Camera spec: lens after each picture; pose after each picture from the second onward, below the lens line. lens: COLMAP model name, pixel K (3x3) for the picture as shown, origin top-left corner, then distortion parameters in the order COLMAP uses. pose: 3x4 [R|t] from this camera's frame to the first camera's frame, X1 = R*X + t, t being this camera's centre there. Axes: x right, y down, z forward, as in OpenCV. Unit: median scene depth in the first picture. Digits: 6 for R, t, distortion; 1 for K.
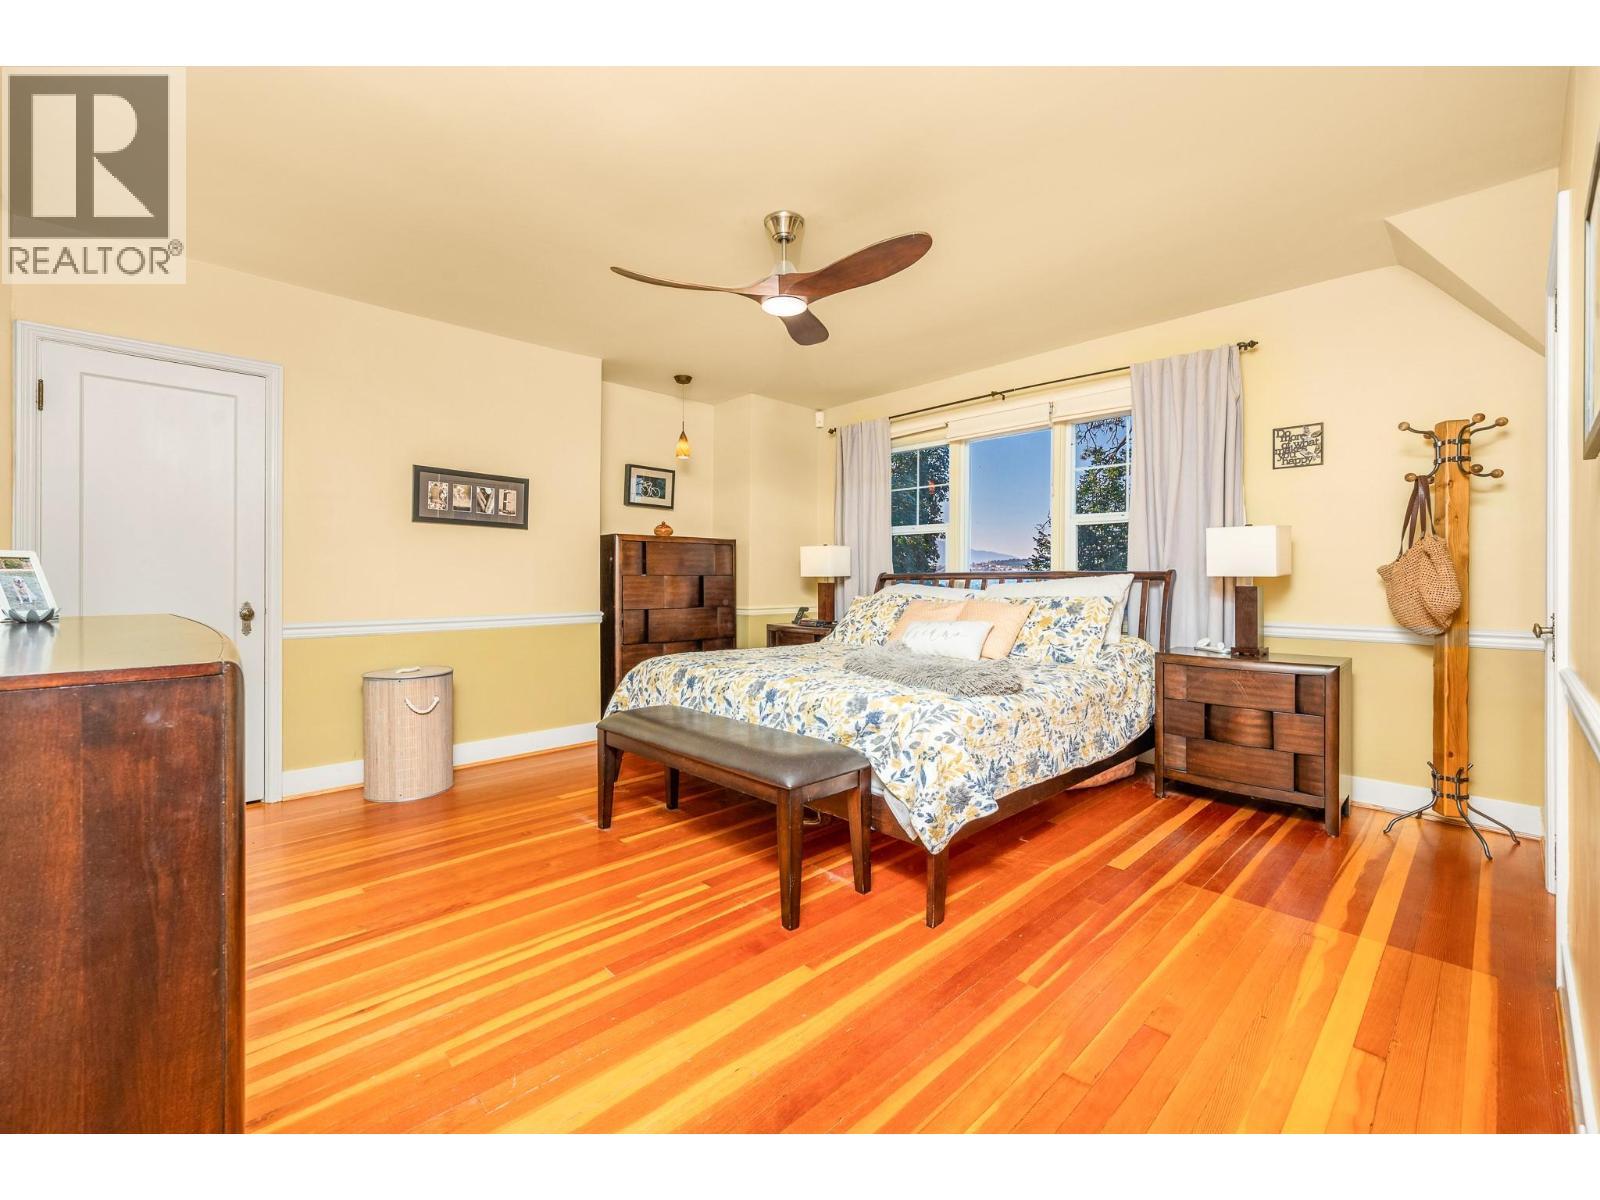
lens RADIAL K [[660.8, 0, 787.0], [0, 660.8, 585.7], [0, 0, 1]] dist [0.002383, 0.000197]
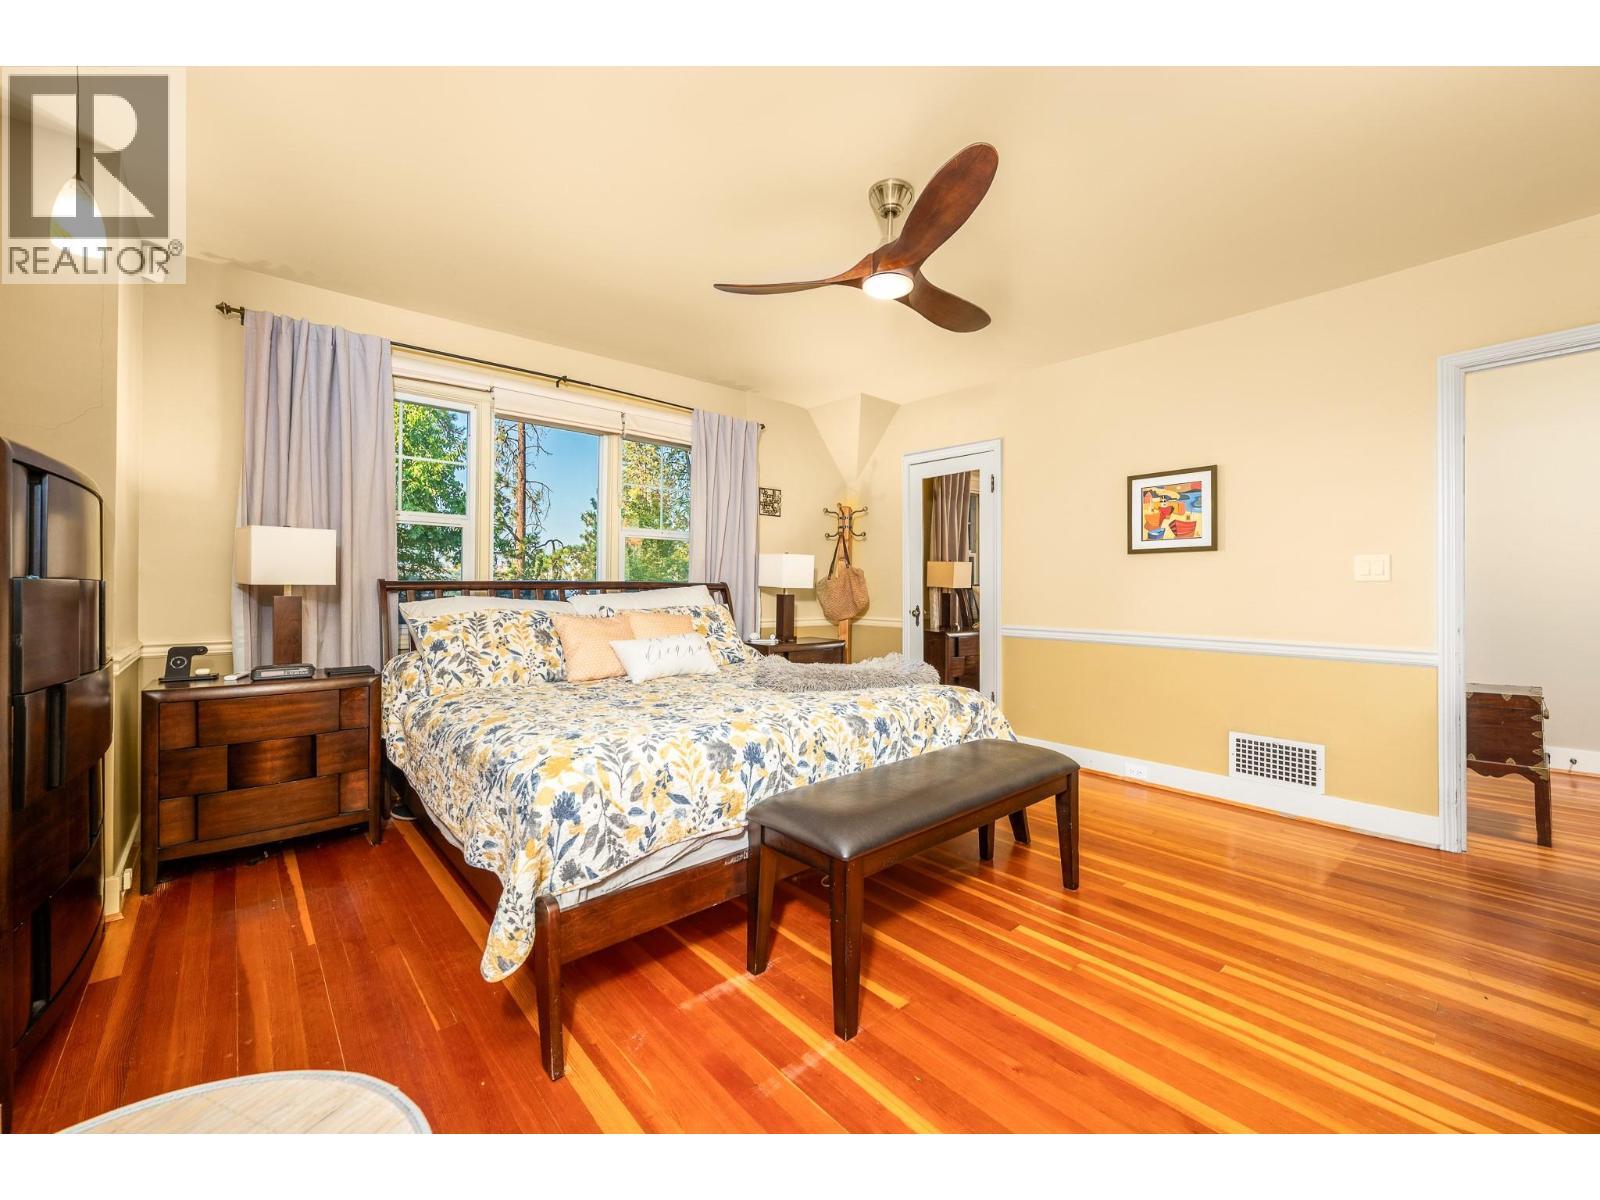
lens RADIAL K [[660.8, 0, 787.0], [0, 660.8, 585.7], [0, 0, 1]] dist [0.002383, 0.000197]
pose [[0.047048, 0.004927, 0.998880, -0.736357], [0.007872, 0.999955, -0.005304, -0.011254], [-0.998862, 0.008113, 0.047007, 0.891174]]
